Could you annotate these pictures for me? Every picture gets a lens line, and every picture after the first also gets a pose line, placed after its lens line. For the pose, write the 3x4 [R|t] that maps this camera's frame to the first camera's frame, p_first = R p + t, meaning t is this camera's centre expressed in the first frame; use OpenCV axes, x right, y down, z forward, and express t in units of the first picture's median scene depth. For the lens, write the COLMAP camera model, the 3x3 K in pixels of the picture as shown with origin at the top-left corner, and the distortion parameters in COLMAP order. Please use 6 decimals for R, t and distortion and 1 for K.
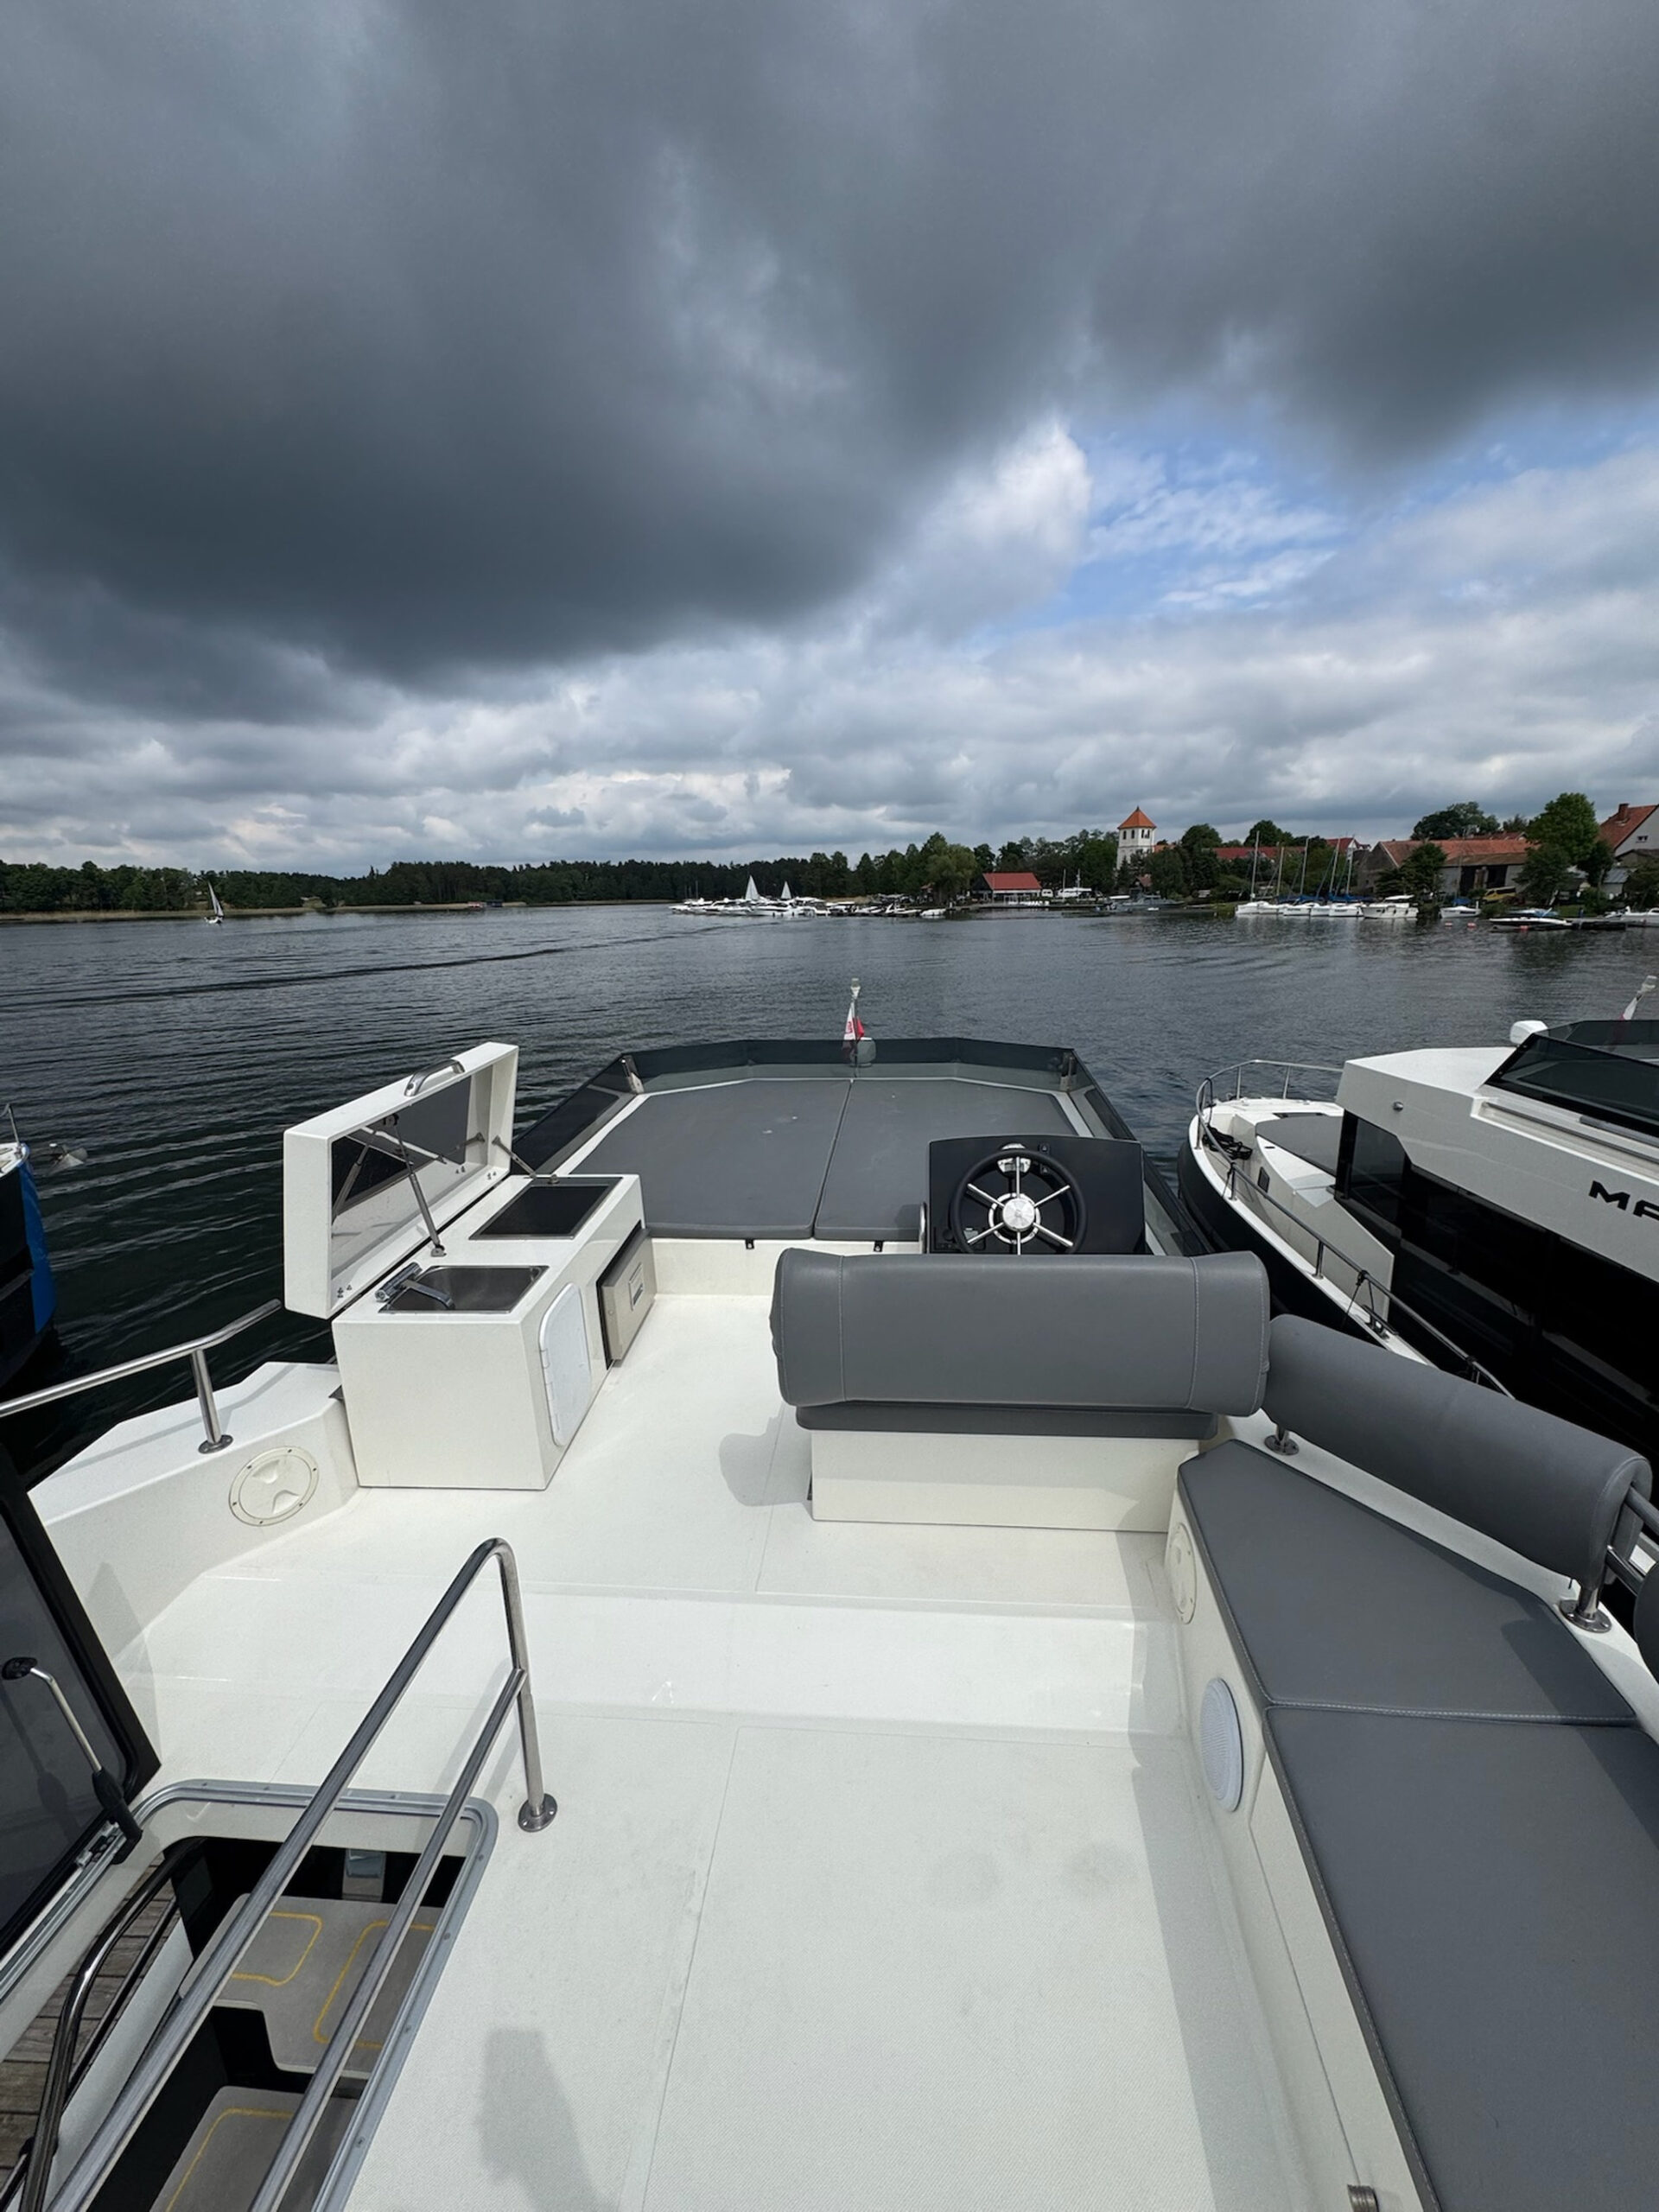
lens RADIAL K [[882.2, 0, 832.5], [0, 882.2, 1106.5], [0, 0, 1]] dist [-0.005302, 0.001123]
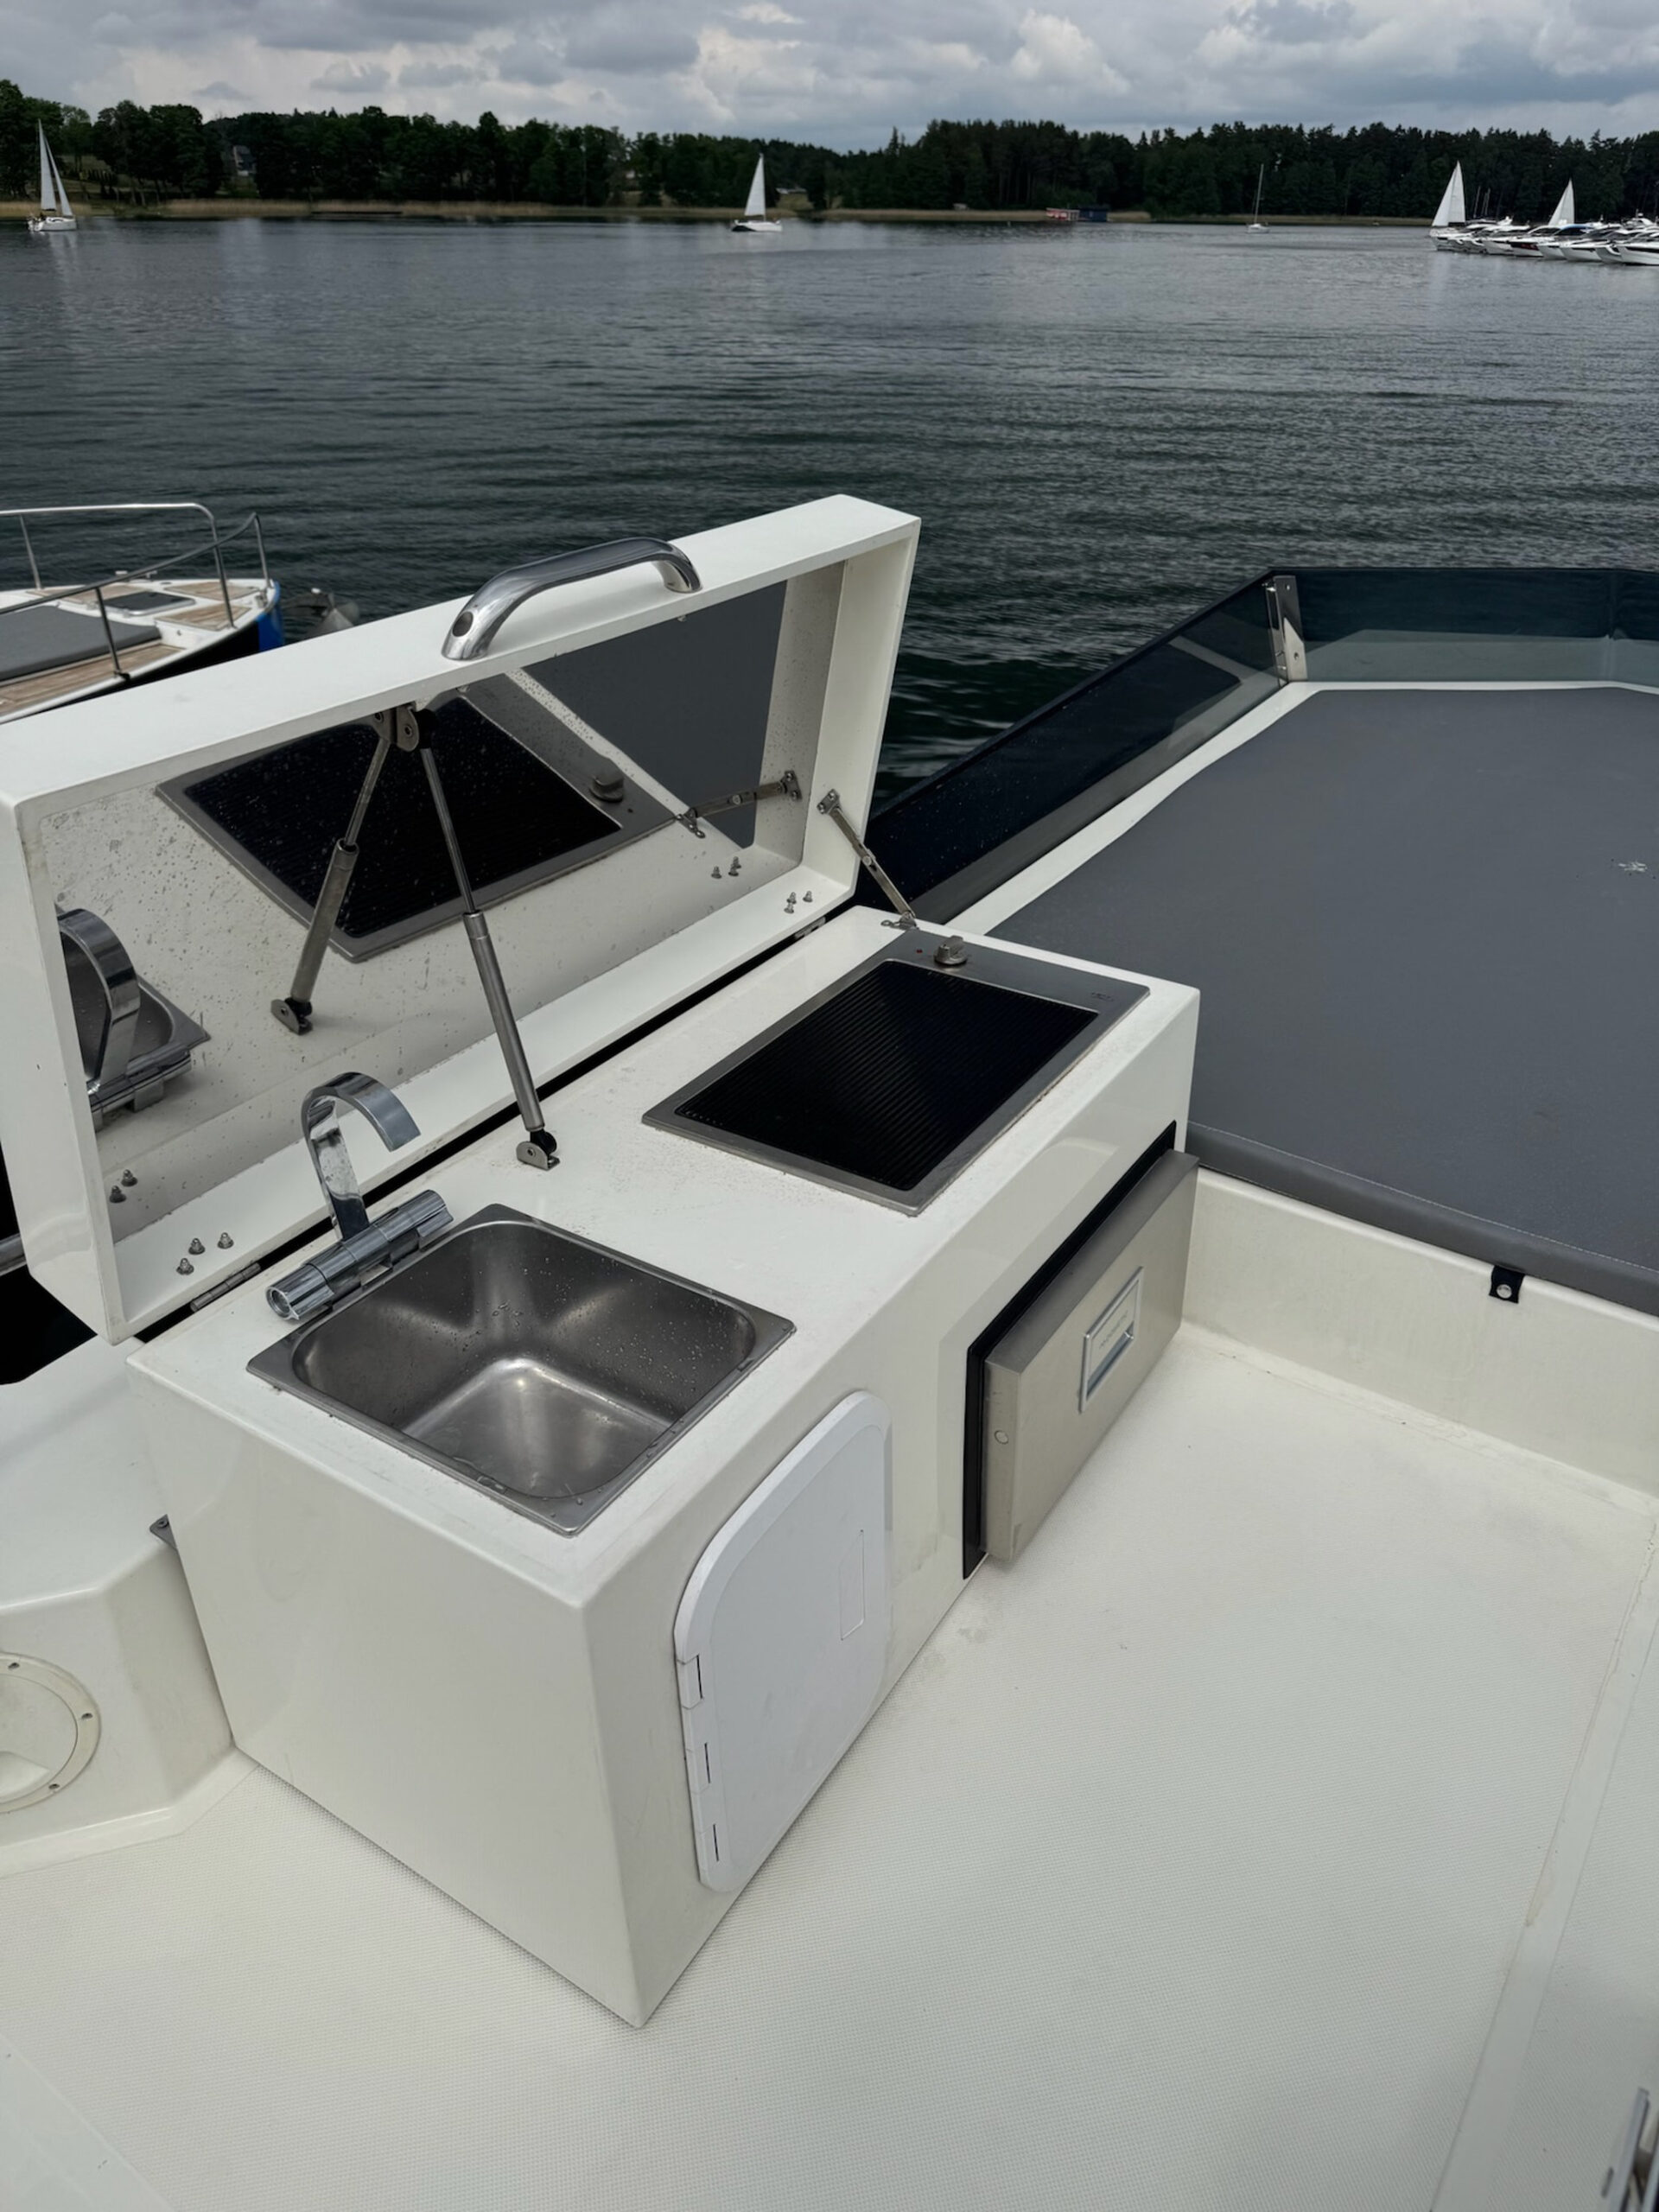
lens RADIAL K [[1509.8, 0, 829.5], [0, 1509.8, 1106.0], [0, 0, 1]] dist [0.128668, -0.165468]
pose [[0.874180, 0.268764, -0.404445, -0.037548], [-0.141143, 0.937542, 0.317951, -0.014984], [0.464638, -0.220862, 0.857515, 0.166553]]
